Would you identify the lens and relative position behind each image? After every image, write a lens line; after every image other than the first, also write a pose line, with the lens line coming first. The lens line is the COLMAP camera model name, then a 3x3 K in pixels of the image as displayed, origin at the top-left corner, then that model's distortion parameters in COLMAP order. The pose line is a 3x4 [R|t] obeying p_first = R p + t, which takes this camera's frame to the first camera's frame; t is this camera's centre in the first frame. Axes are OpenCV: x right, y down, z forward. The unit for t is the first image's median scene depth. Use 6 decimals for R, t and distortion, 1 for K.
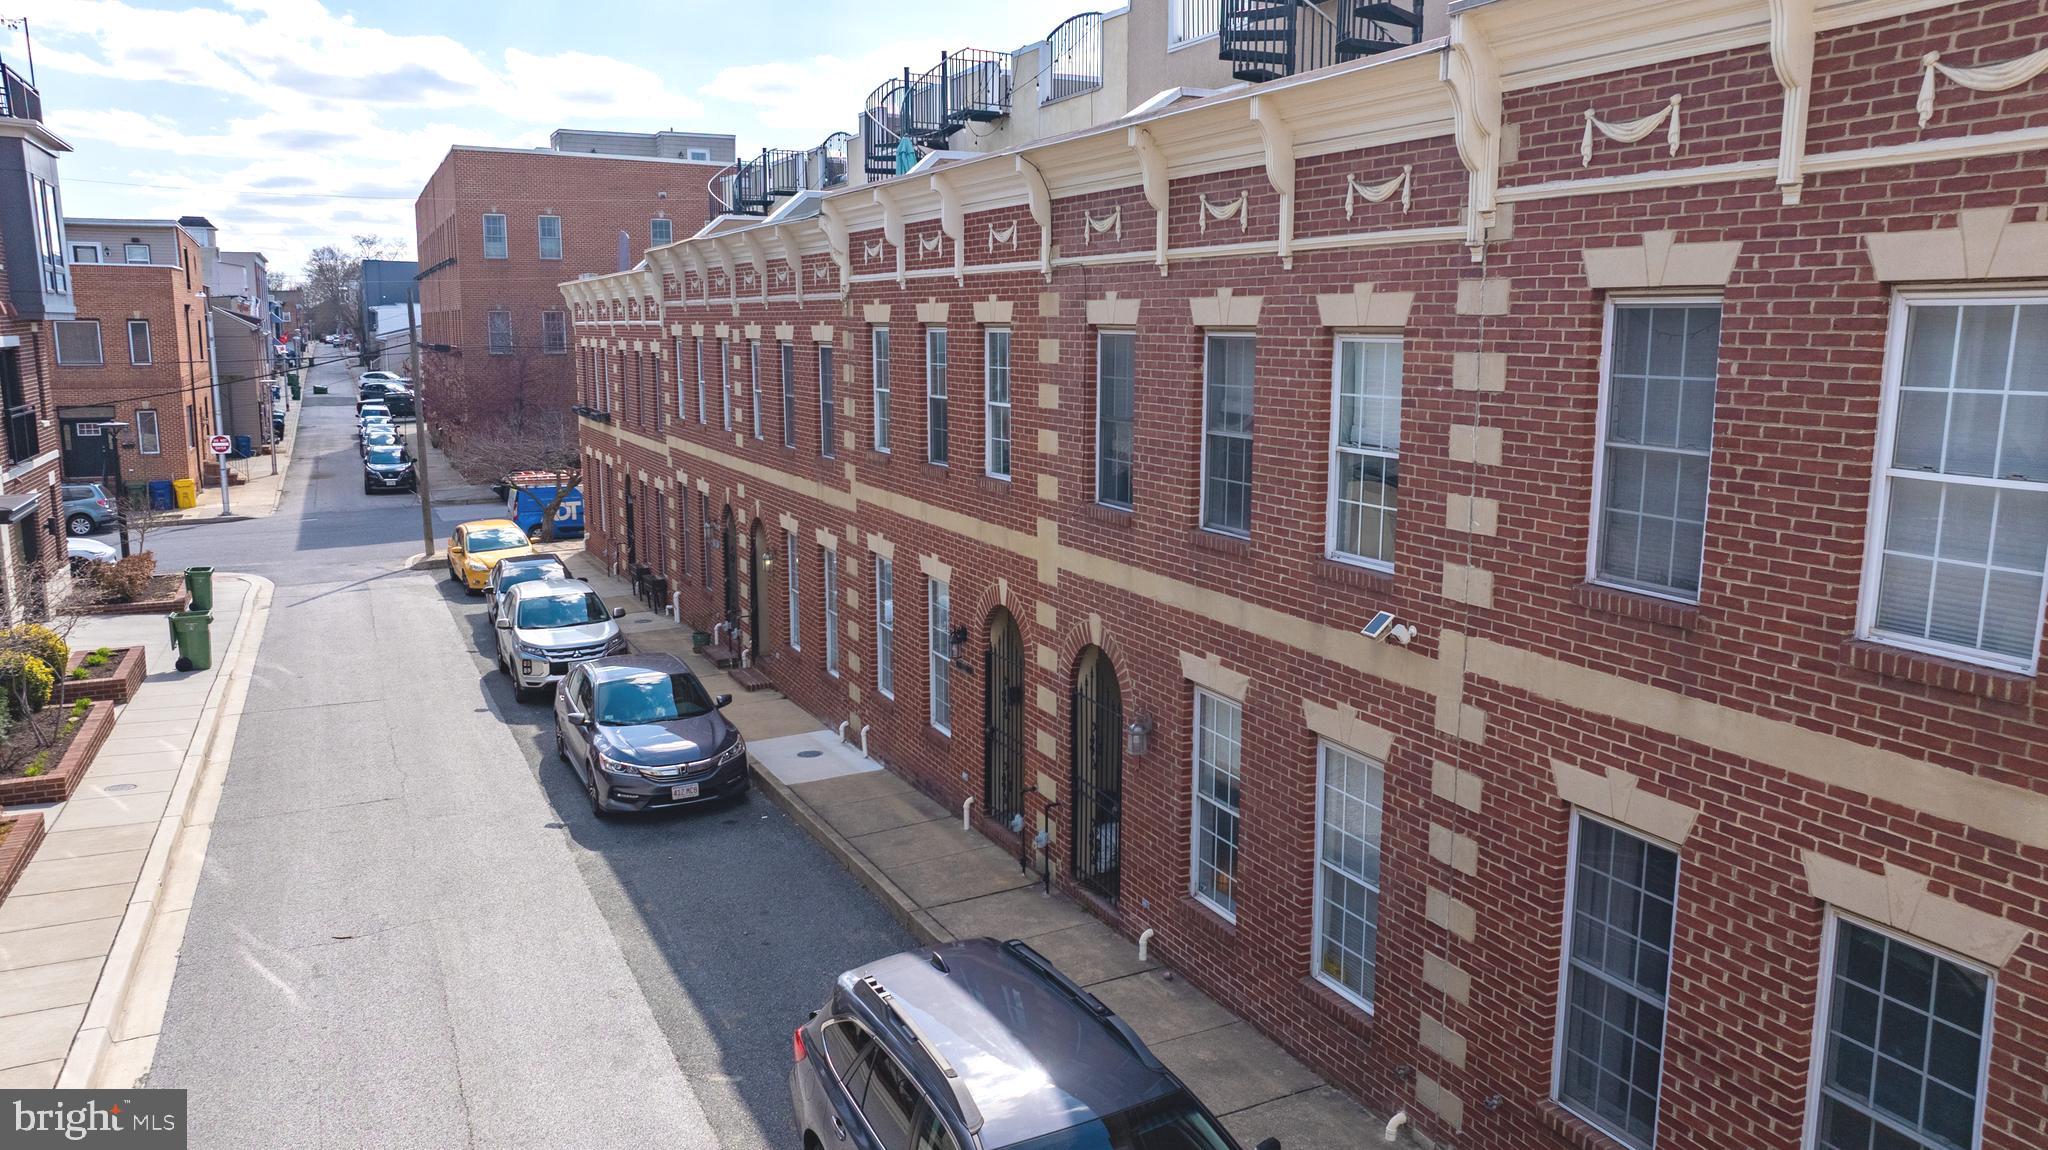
lens RADIAL K [[1439.8, 0, 1031.2], [0, 1439.8, 572.5], [0, 0, 1]] dist [-0.025537, 0.018030]
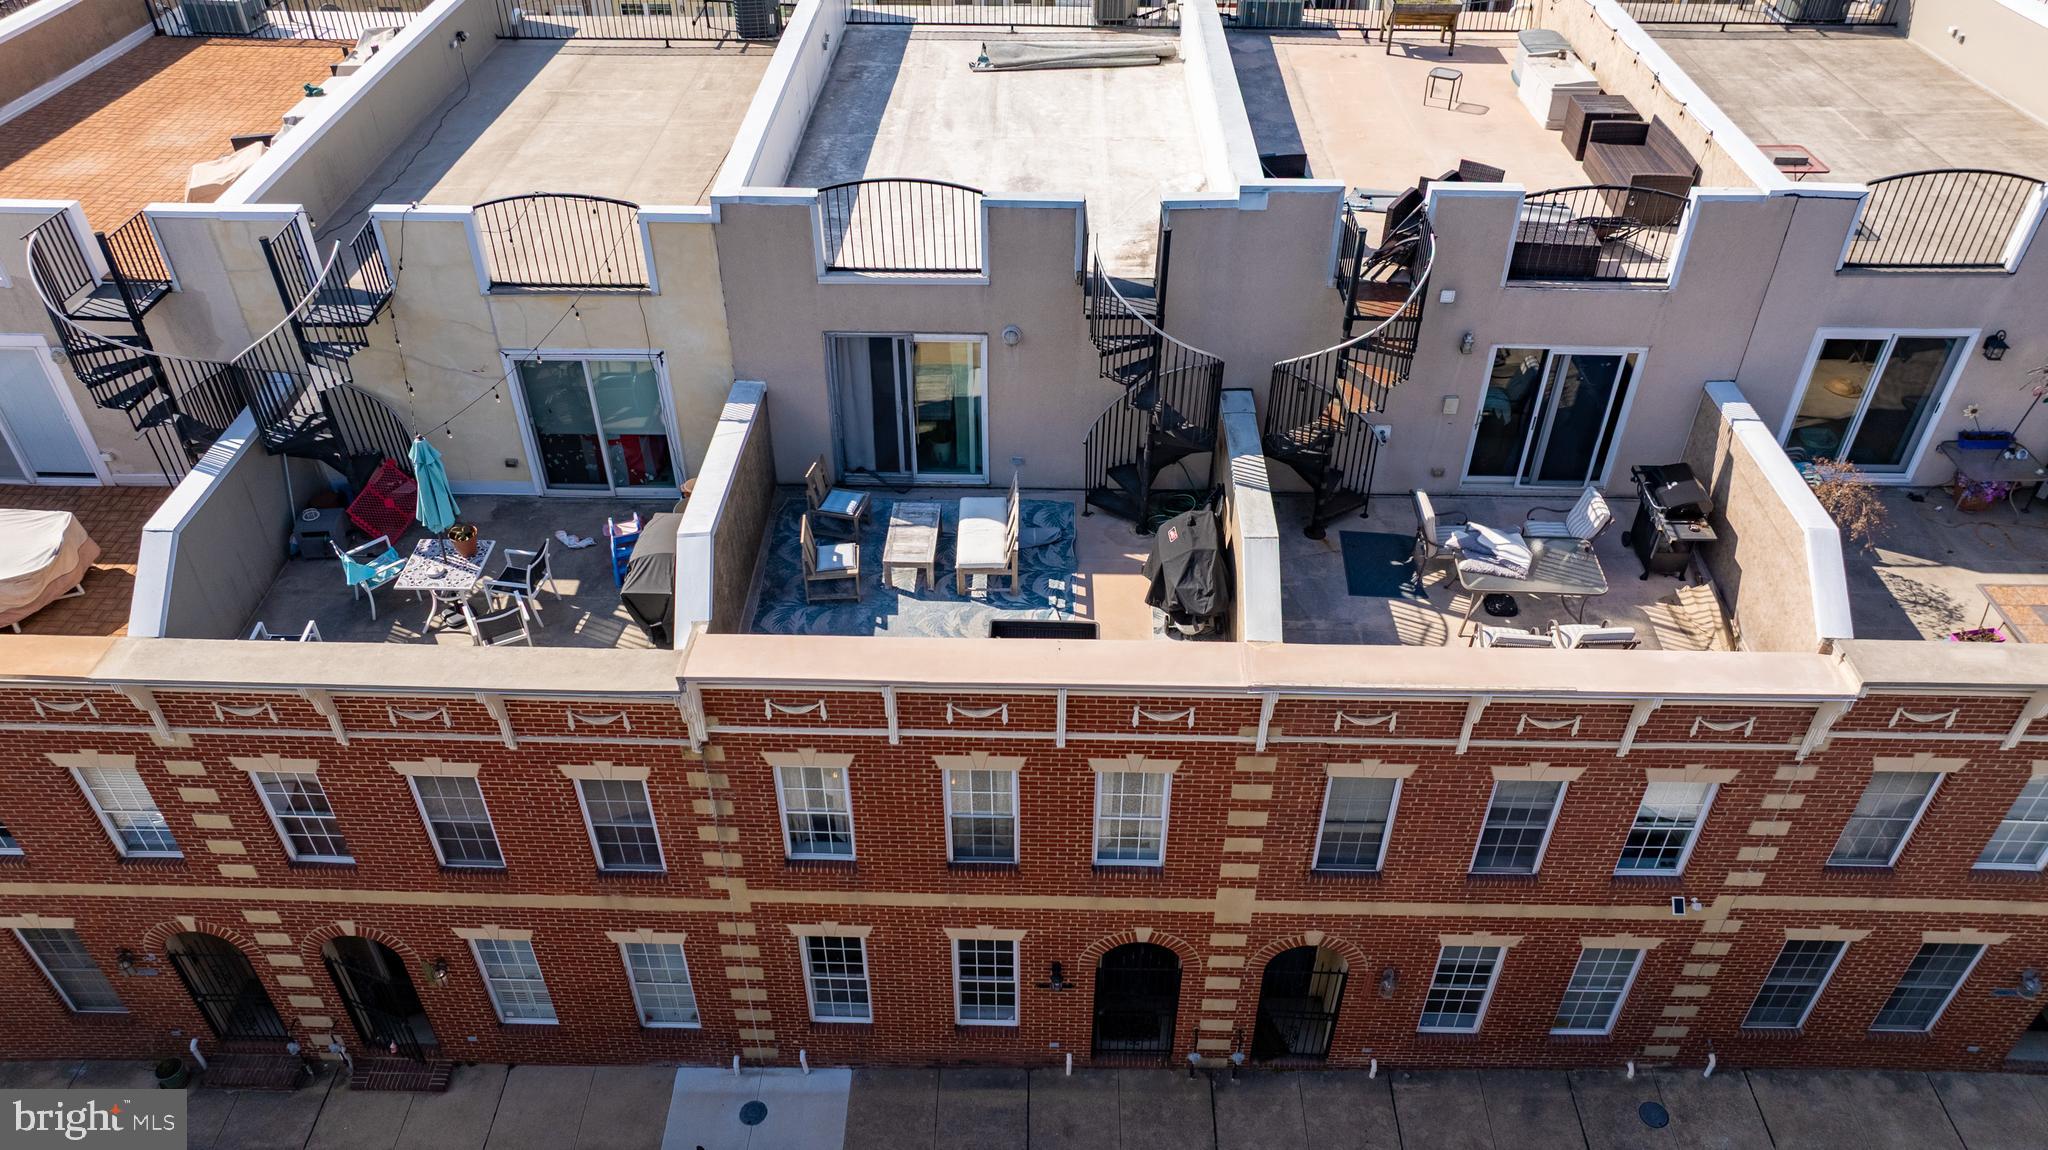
lens RADIAL K [[1439.8, 0, 1025.0], [0, 1439.8, 562.6], [0, 0, 1]] dist [-0.025537, 0.018030]
pose [[0.454704, -0.555744, 0.695983, -1.145372], [0.148026, 0.817727, 0.556247, -1.449887], [-0.878255, -0.149904, 0.454089, 1.012942]]
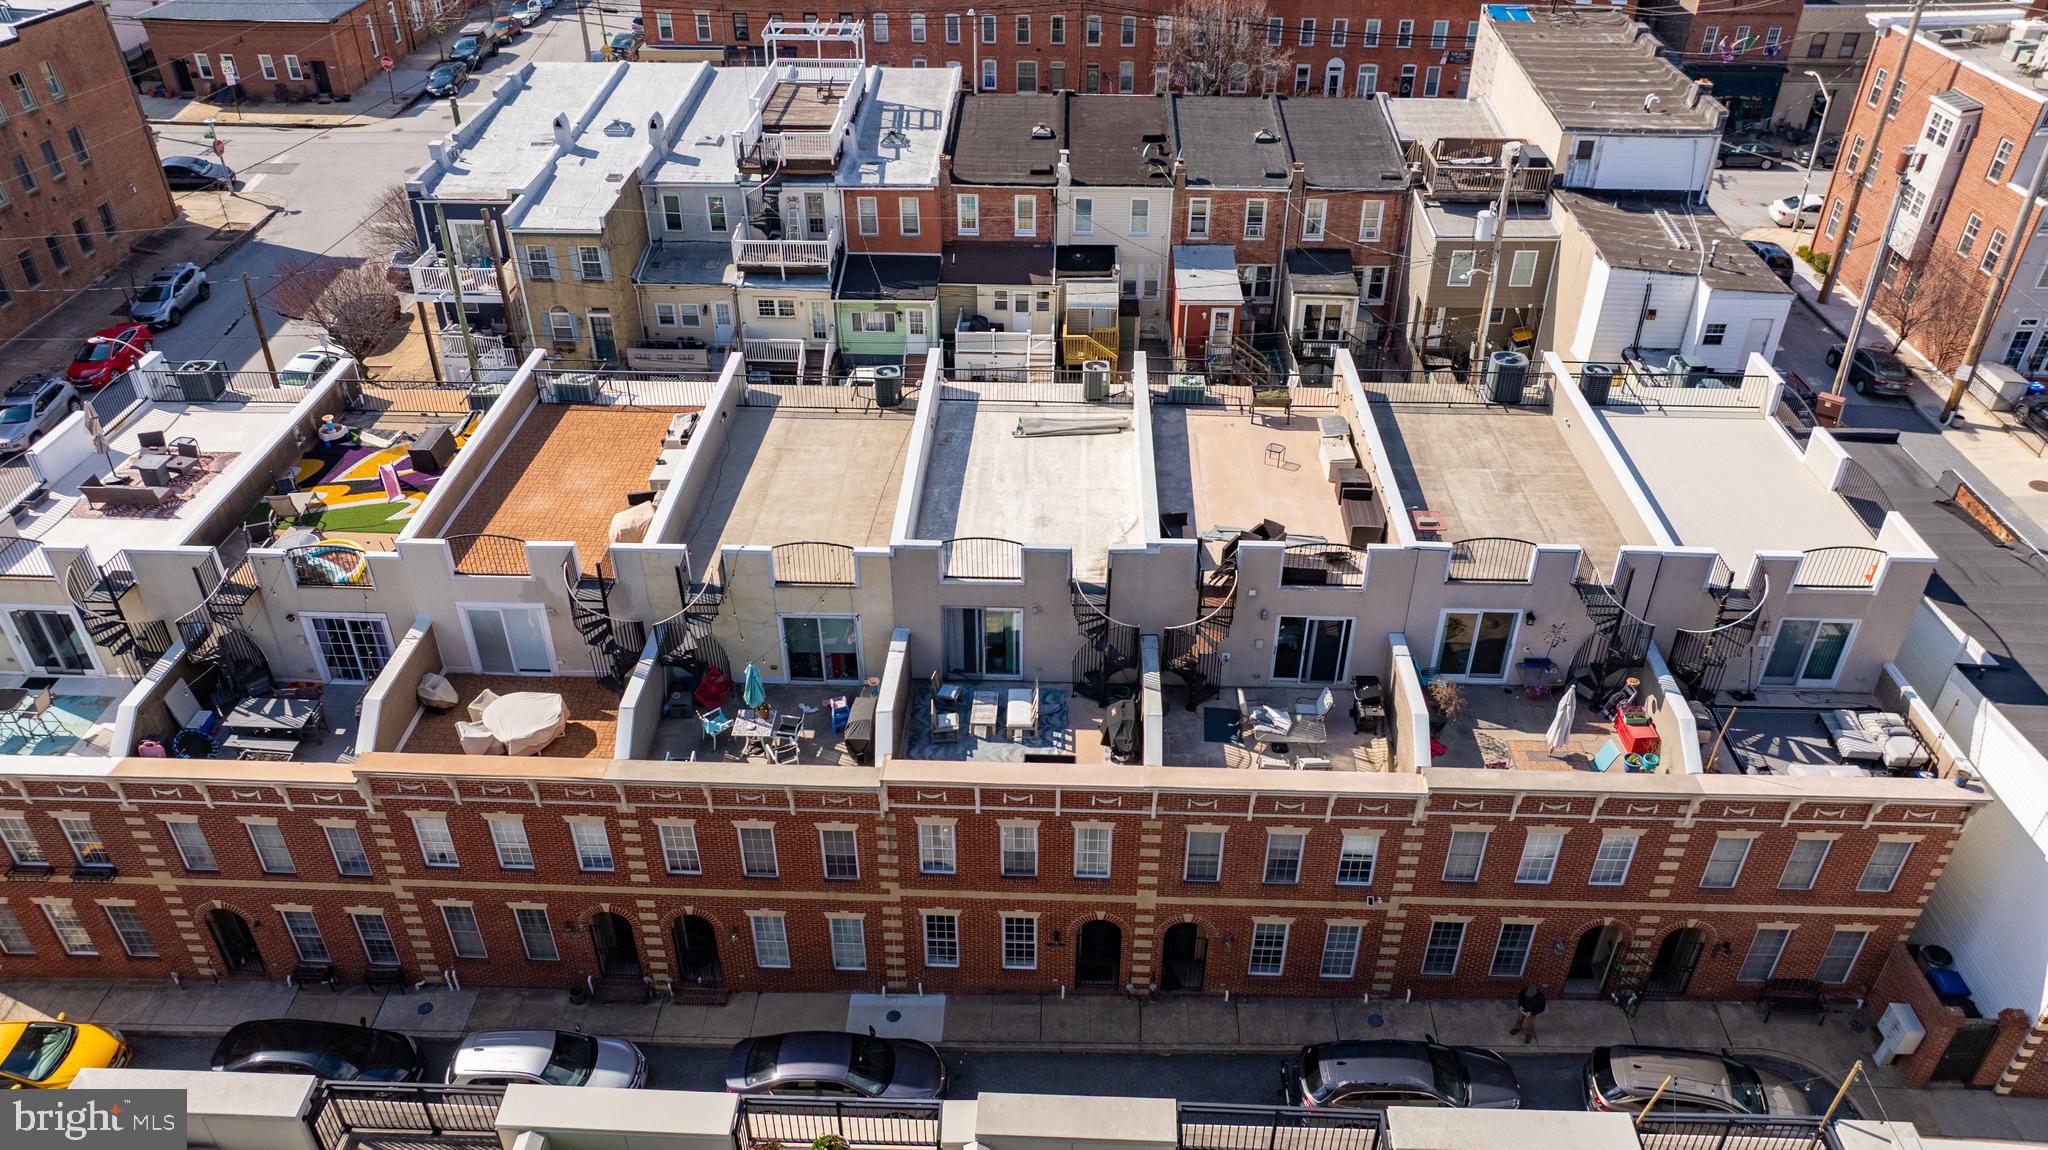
lens RADIAL K [[1439.8, 0, 1027.1], [0, 1439.8, 563.2], [0, 0, 1]] dist [-0.025537, 0.018030]
pose [[0.466545, -0.499433, 0.730002, -2.352795], [0.148201, 0.857801, 0.492152, -2.586817], [-0.871993, -0.121424, 0.474219, 0.191571]]
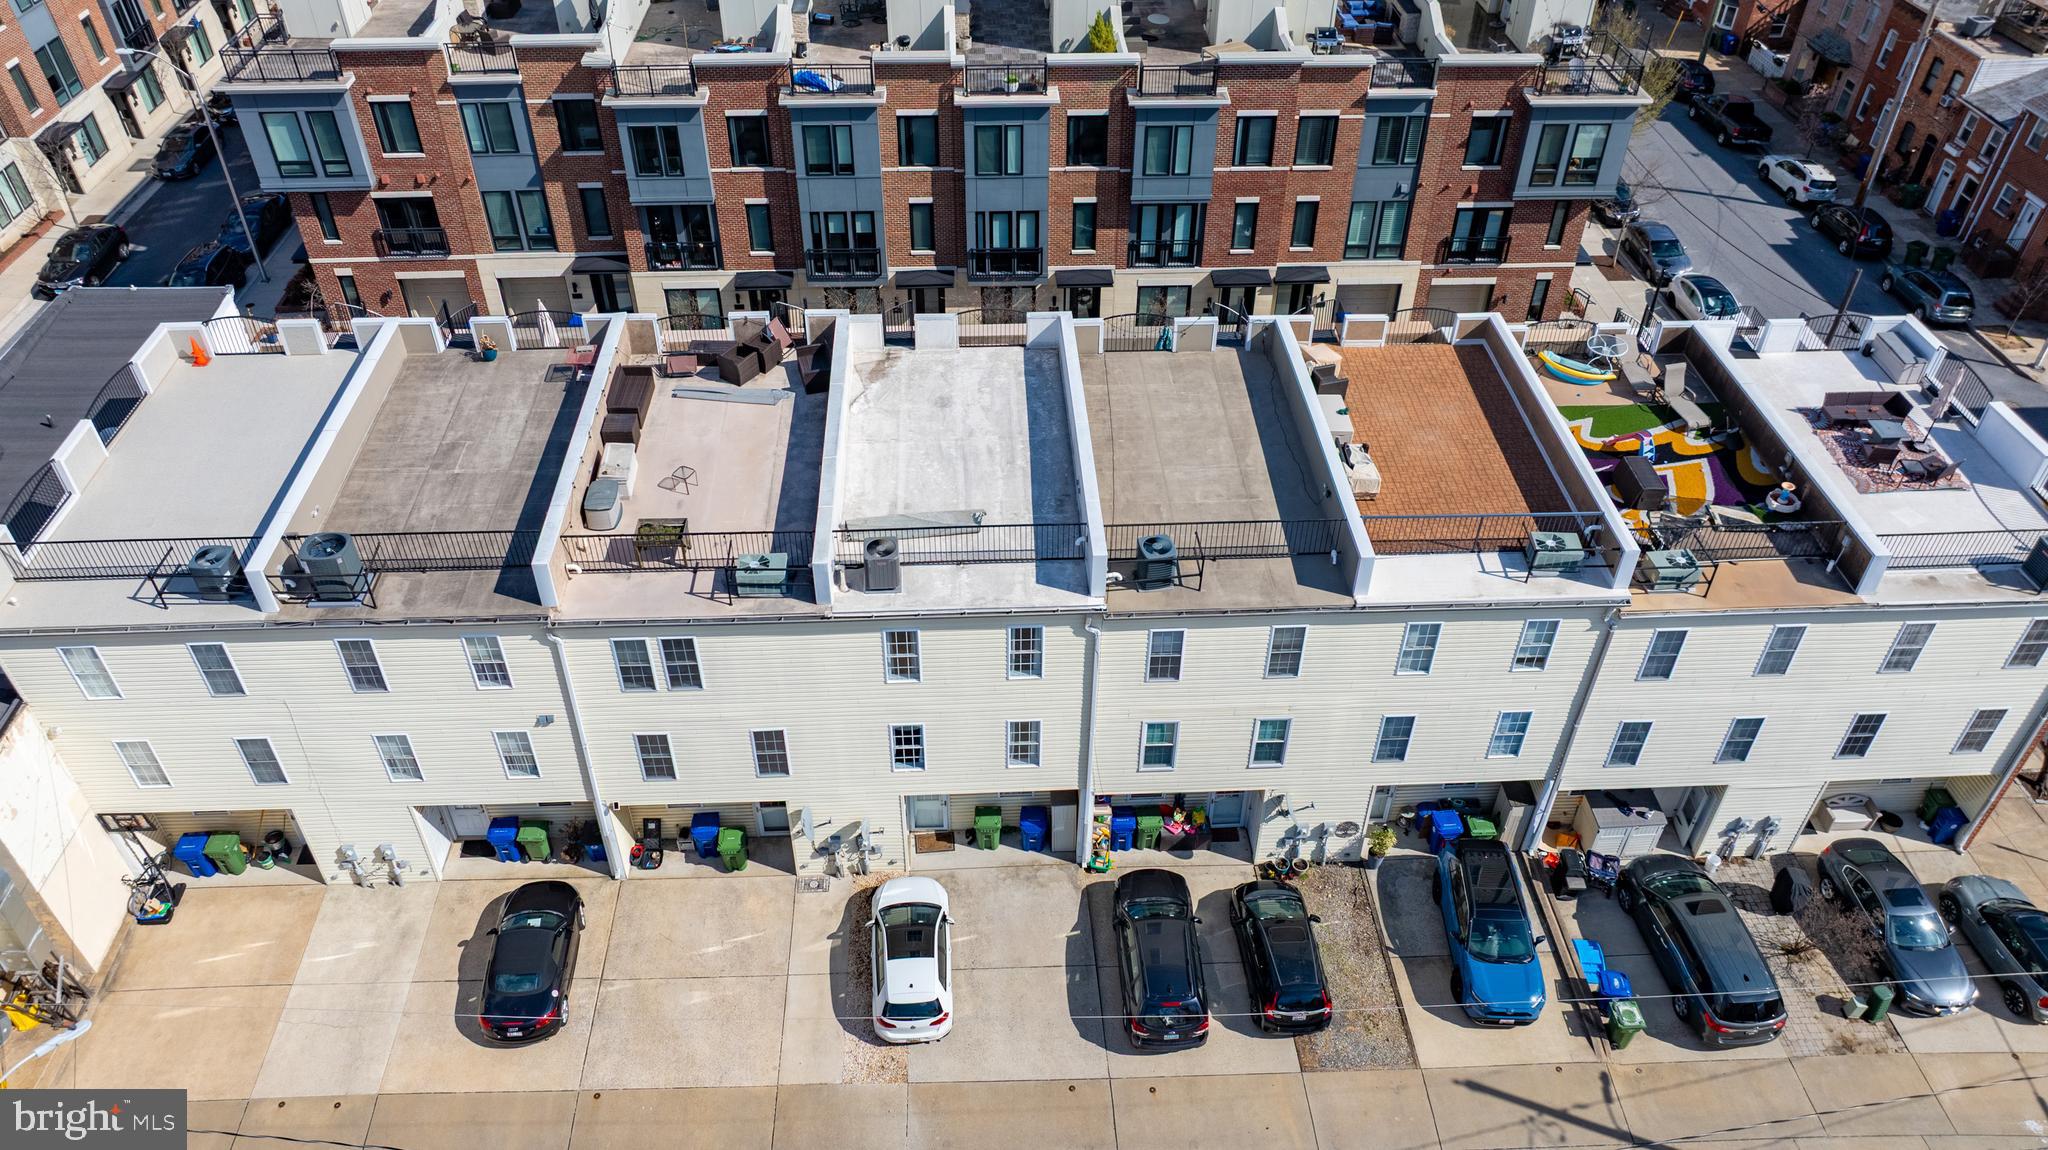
lens RADIAL K [[1439.8, 0, 1012.9], [0, 1439.8, 579.8], [0, 0, 1]] dist [-0.025537, 0.018030]
pose [[-0.390233, 0.592247, -0.704955, 3.638103], [-0.159151, 0.710745, 0.685210, -3.187855], [0.906857, 0.379586, -0.183099, 3.137261]]
